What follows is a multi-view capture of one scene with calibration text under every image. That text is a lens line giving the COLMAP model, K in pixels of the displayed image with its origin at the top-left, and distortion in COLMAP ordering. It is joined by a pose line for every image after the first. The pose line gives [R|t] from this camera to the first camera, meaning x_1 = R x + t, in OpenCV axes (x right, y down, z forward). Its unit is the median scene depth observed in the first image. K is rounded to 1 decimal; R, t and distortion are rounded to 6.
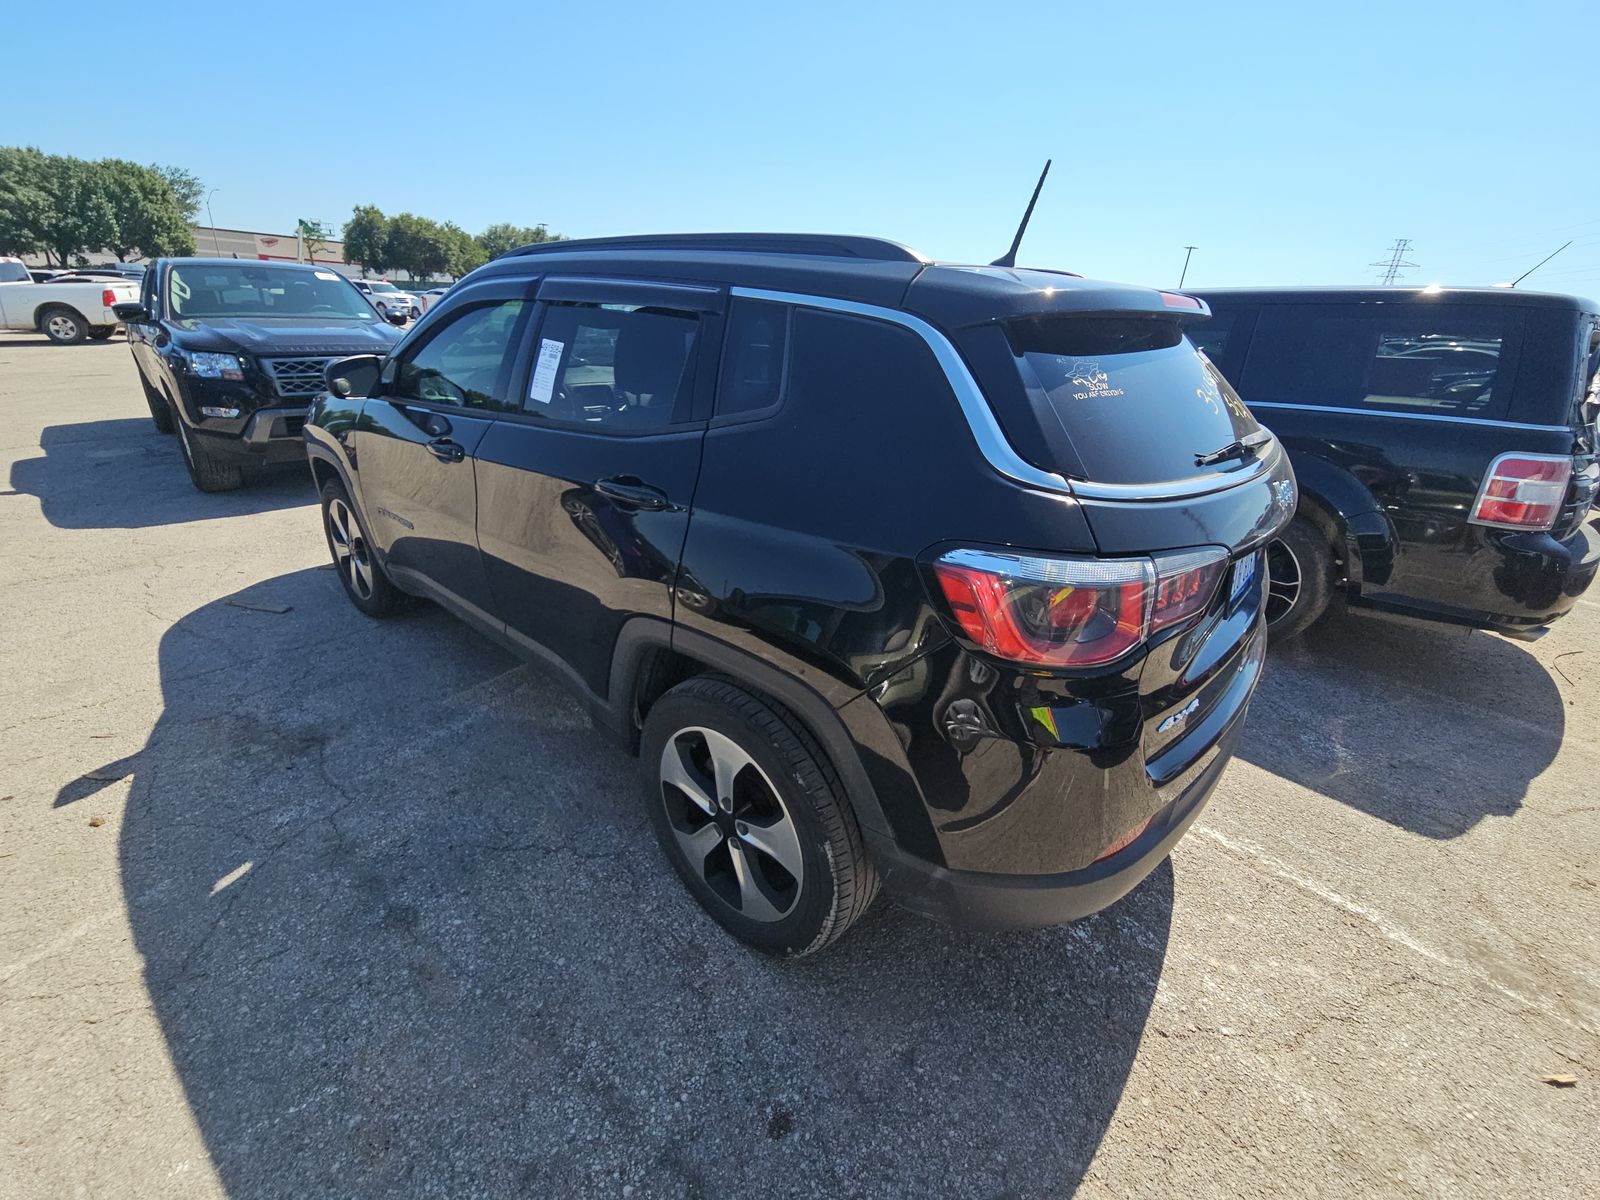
lens RADIAL K [[654.4, 0, 790.2], [0, 654.4, 606.7], [0, 0, 1]] dist [0.008819, -0.007683]
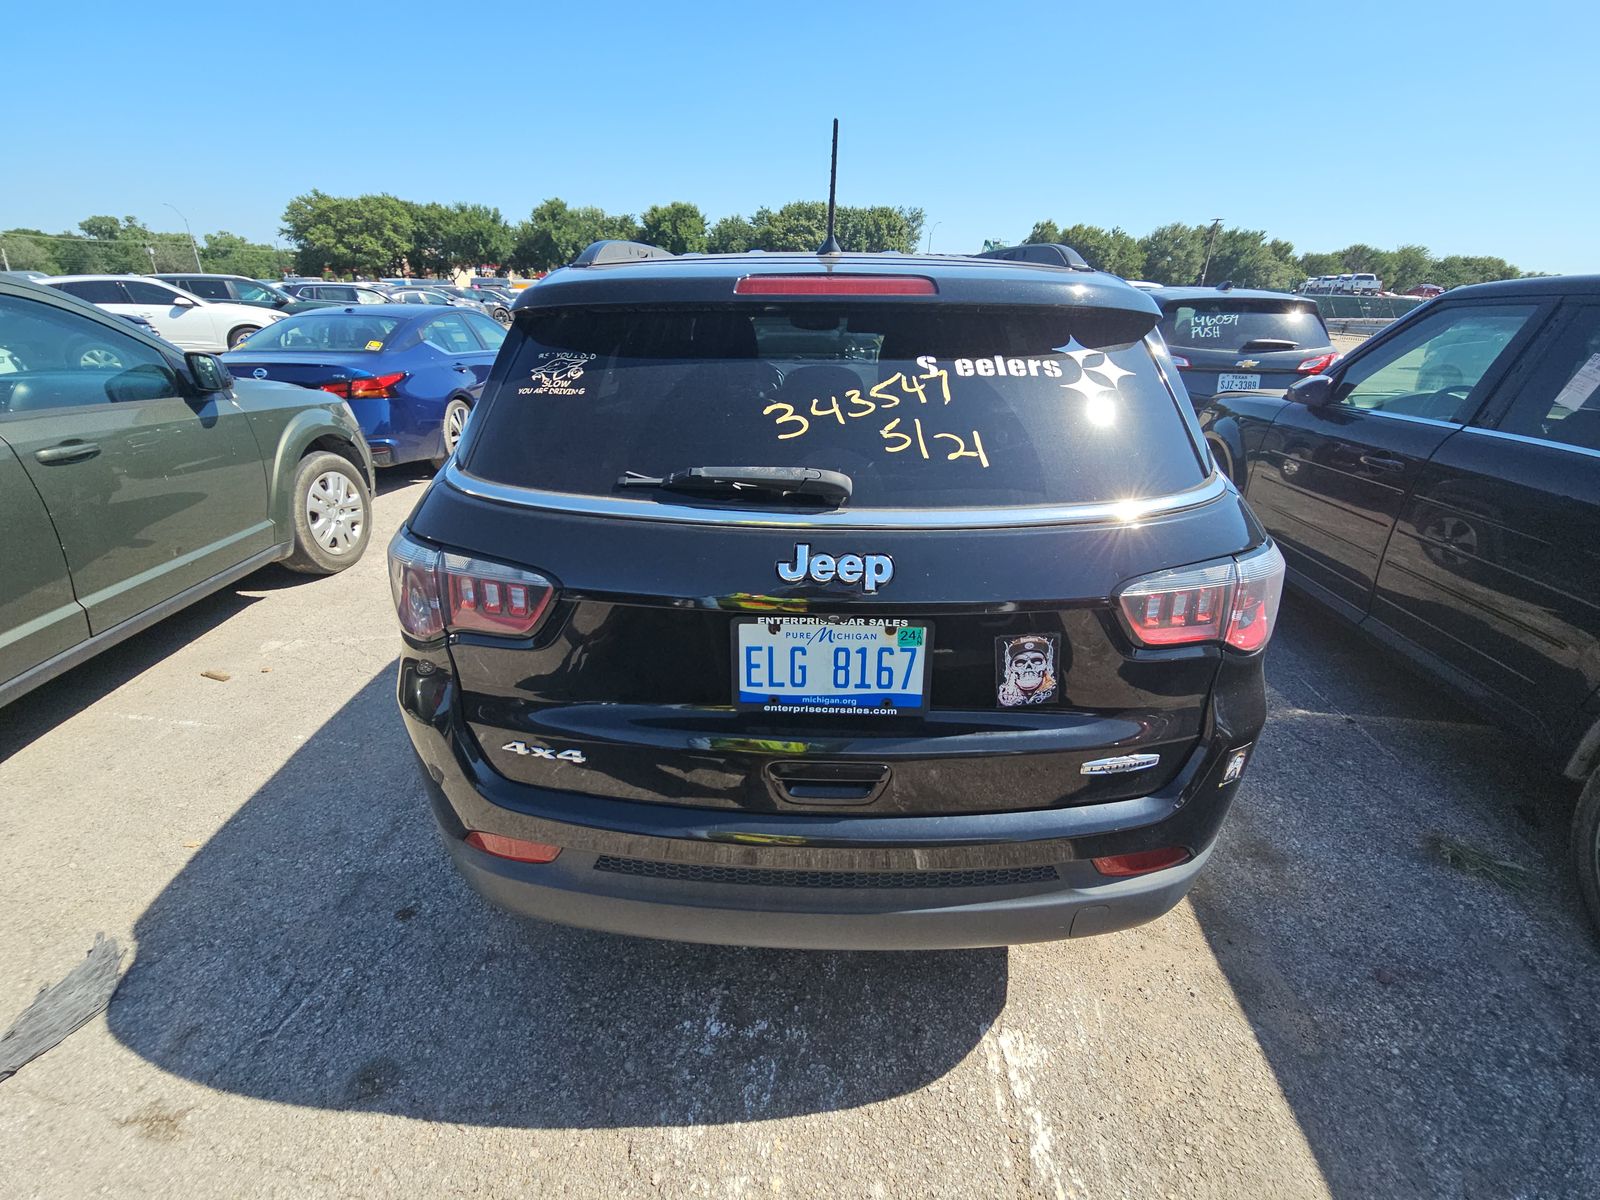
lens RADIAL K [[654.4, 0, 778.4], [0, 654.4, 596.9], [0, 0, 1]] dist [0.008819, -0.007683]
pose [[0.646514, 0.289169, -0.705975, 0.977339], [-0.302203, 0.946754, 0.111043, -0.161188], [0.700495, 0.141557, 0.699478, 0.395976]]
